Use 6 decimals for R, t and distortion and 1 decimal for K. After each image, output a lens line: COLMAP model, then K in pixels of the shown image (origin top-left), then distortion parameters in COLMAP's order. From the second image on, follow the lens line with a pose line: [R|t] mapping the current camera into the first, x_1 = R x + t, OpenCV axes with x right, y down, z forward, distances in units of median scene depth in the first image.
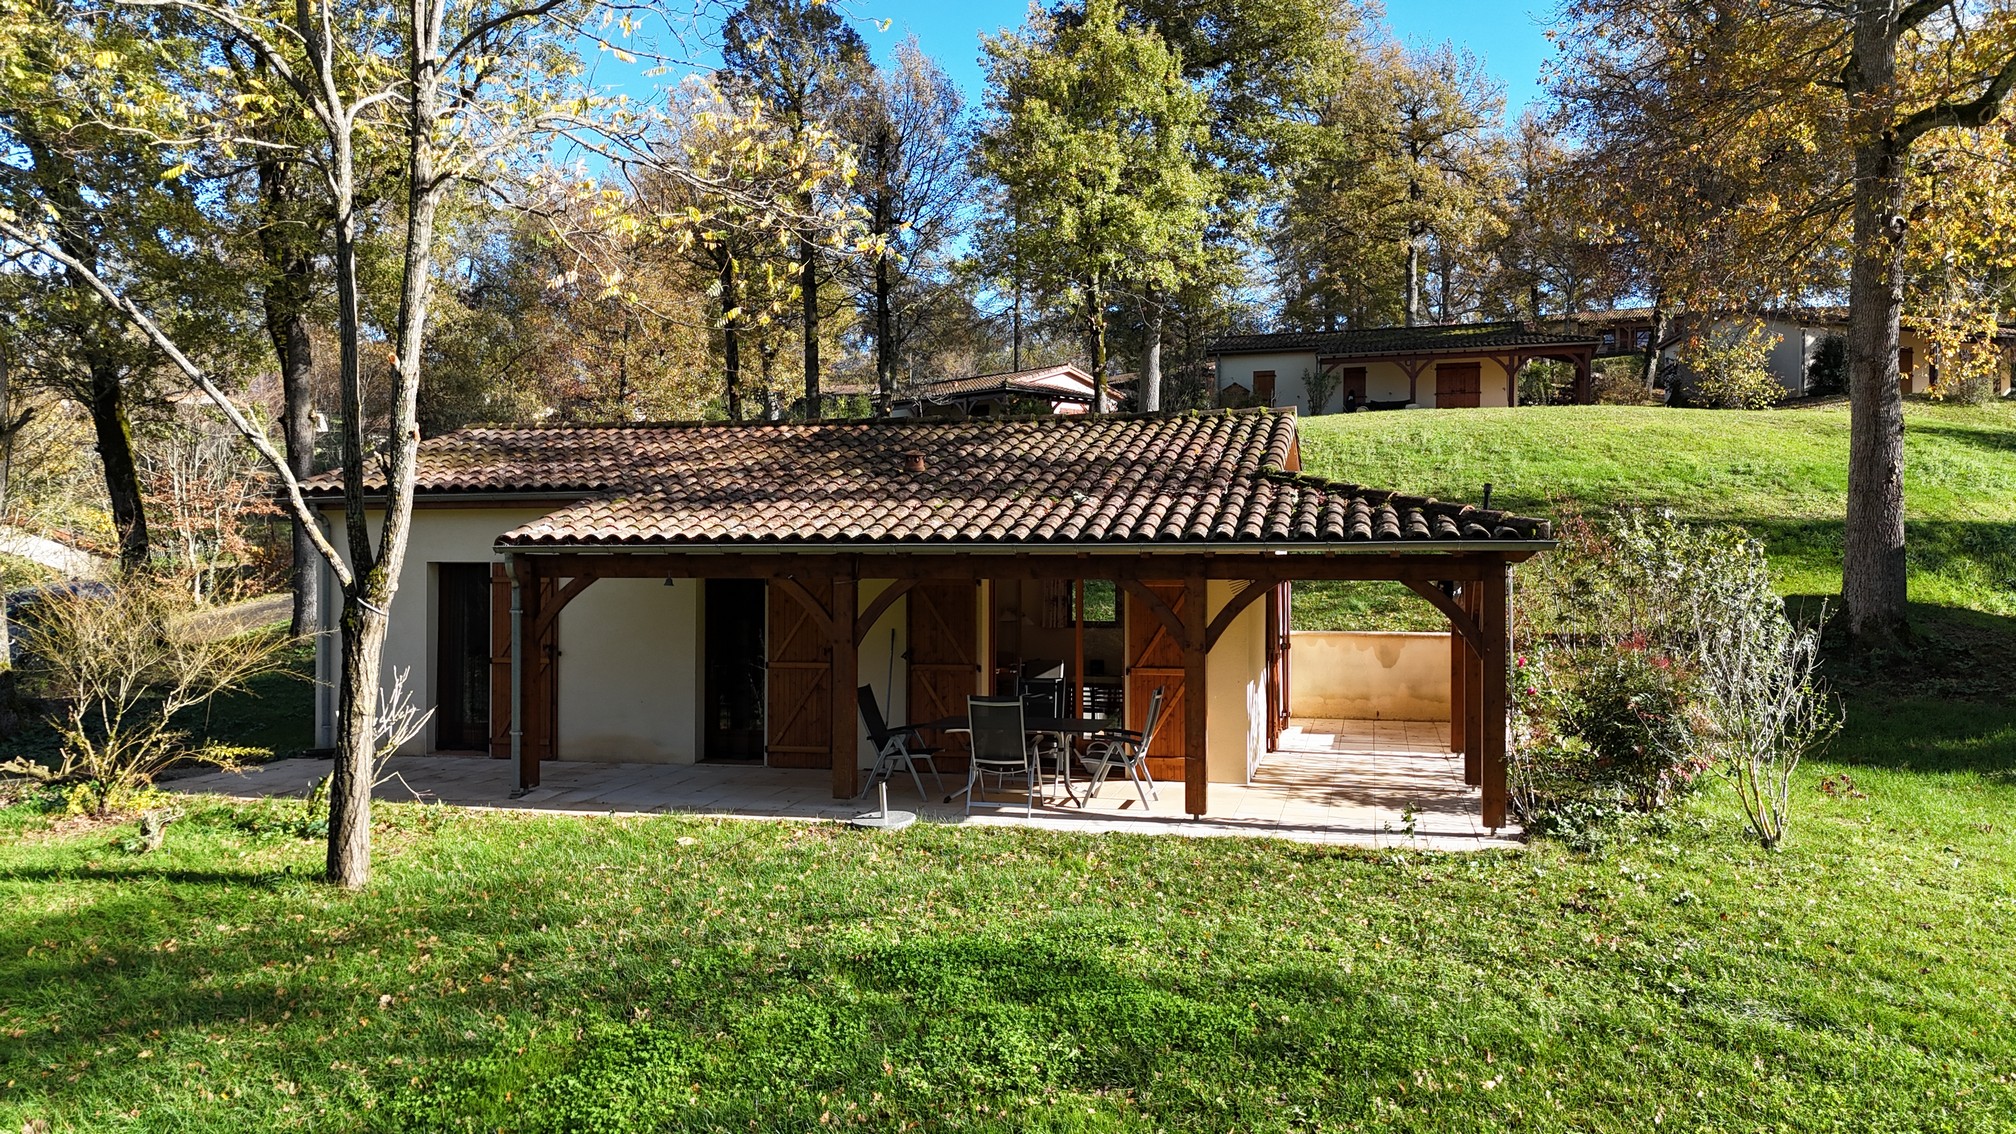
lens RADIAL K [[1488.8, 0, 1008.0], [0, 1488.8, 567.0], [0, 0, 1]] dist [0.062209, -0.057643]
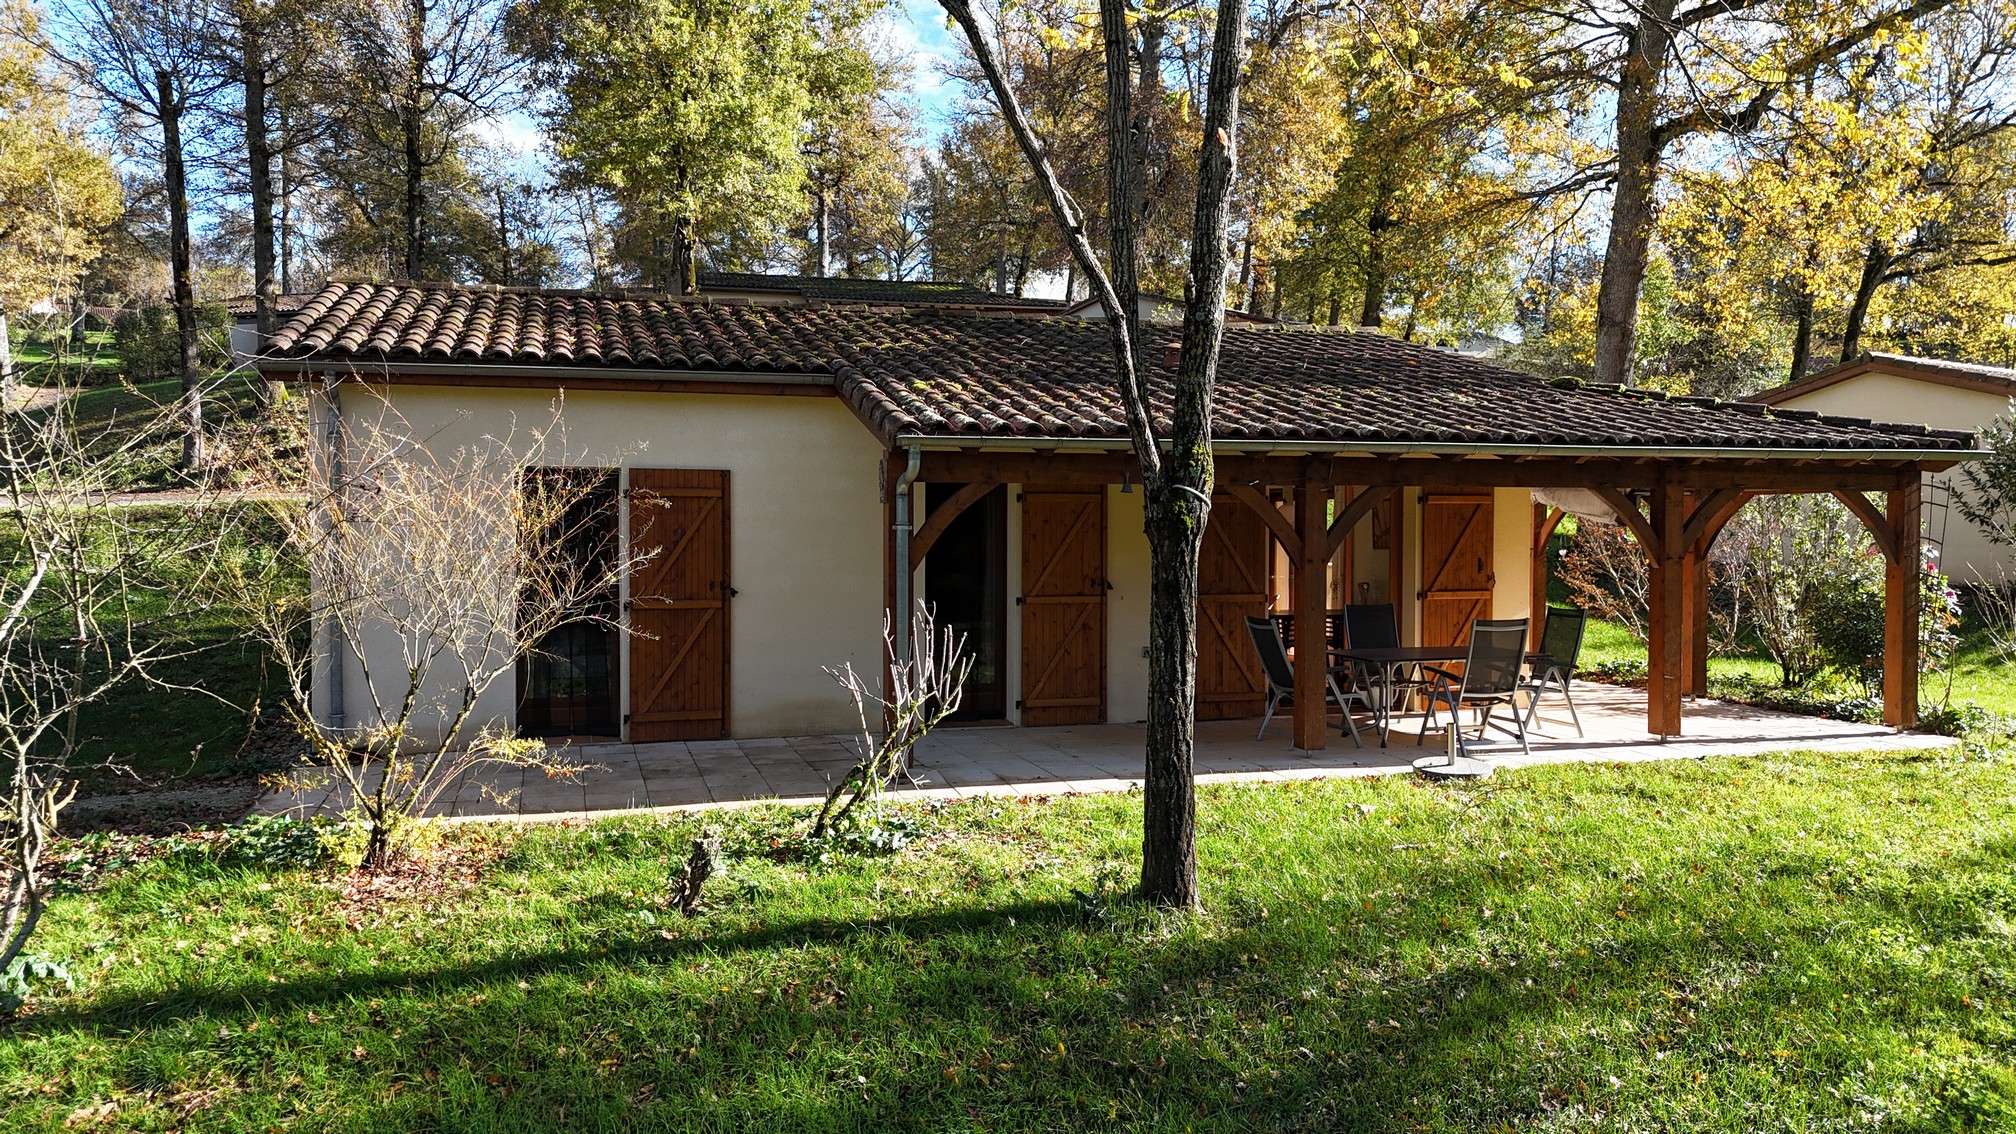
lens RADIAL K [[1488.8, 0, 1008.0], [0, 1488.8, 567.0], [0, 0, 1]] dist [0.062209, -0.057643]
pose [[0.864469, -0.013074, 0.502516, -0.545128], [0.002693, 0.999768, 0.021378, 0.028581], [-0.502679, -0.017128, 0.864304, 0.294668]]
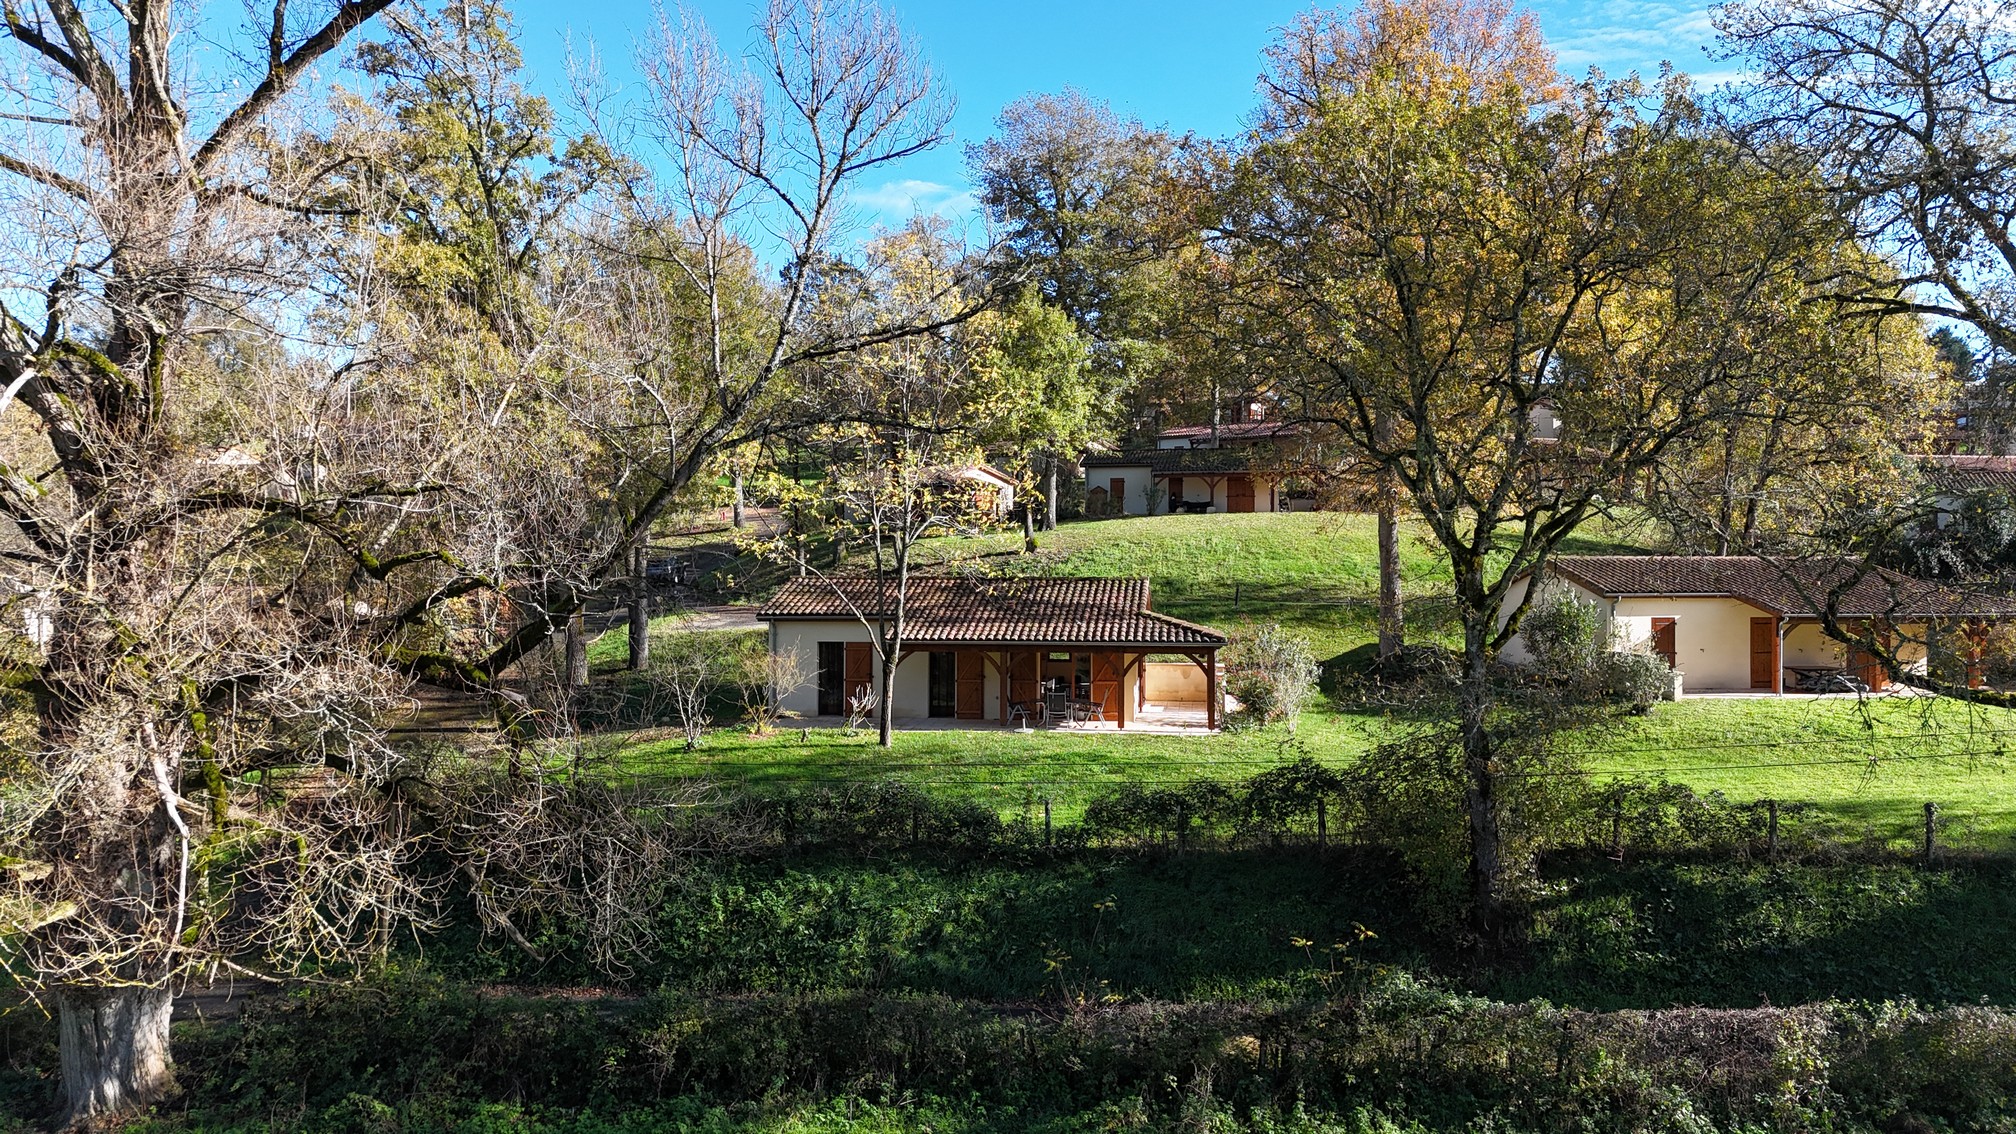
lens RADIAL K [[1488.8, 0, 1008.0], [0, 1488.8, 567.0], [0, 0, 1]] dist [0.062209, -0.057643]
pose [[0.993683, 0.000523, 0.112222, -0.371283], [-0.000327, 0.999998, -0.001764, -0.135280], [-0.112223, 0.001716, 0.993682, -1.680388]]
